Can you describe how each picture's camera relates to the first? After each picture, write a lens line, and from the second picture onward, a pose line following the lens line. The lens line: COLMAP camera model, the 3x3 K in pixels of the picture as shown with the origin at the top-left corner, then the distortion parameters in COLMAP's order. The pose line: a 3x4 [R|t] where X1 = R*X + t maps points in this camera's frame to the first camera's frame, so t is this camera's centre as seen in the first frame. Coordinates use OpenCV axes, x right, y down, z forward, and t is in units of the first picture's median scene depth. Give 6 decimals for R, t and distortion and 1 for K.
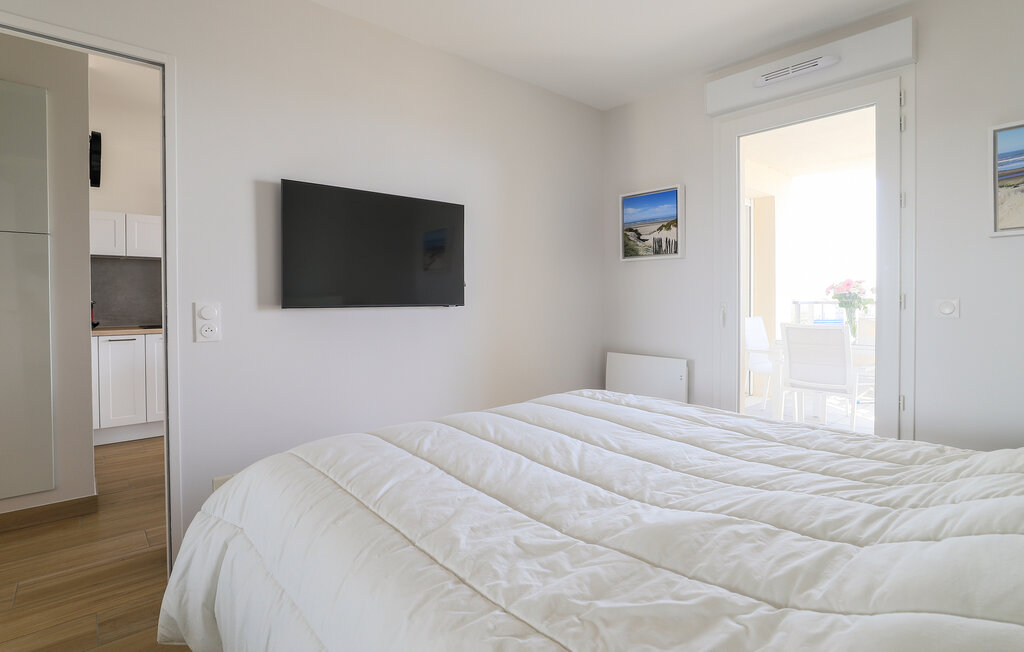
lens RADIAL K [[497.1, 0, 502.6], [0, 497.1, 306.5], [0, 0, 1]] dist [-0.031480, 0.005348]
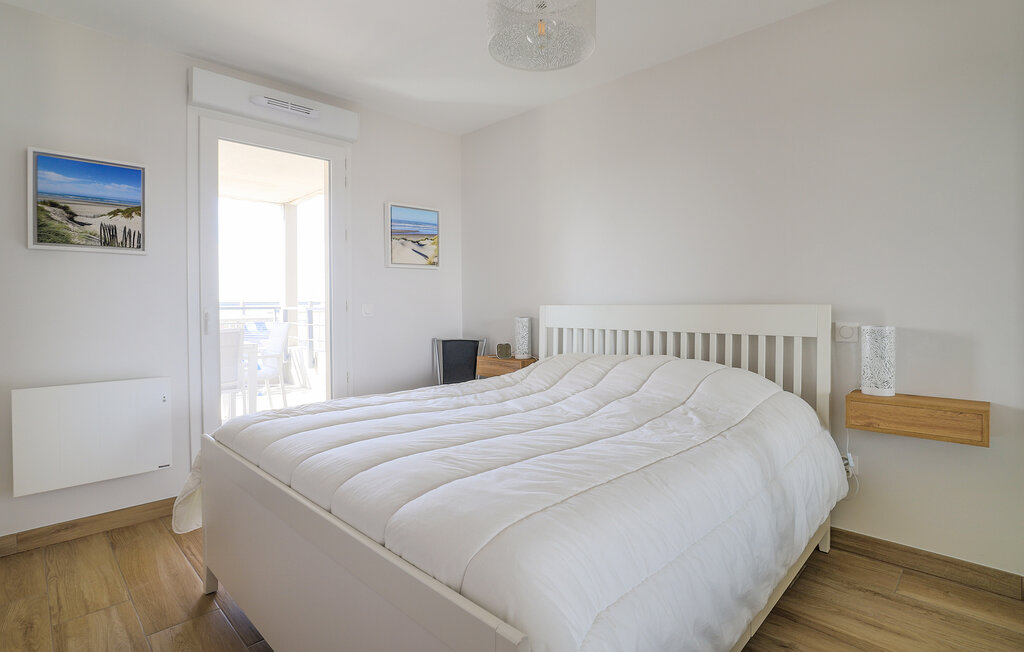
lens RADIAL K [[497.1, 0, 510.5], [0, 497.1, 317.8], [0, 0, 1]] dist [-0.031480, 0.005348]
pose [[-0.062467, -0.016059, 0.997918, -0.472054], [0.029834, 0.999394, 0.017950, 0.009110], [-0.997601, 0.030894, -0.061950, 0.436958]]
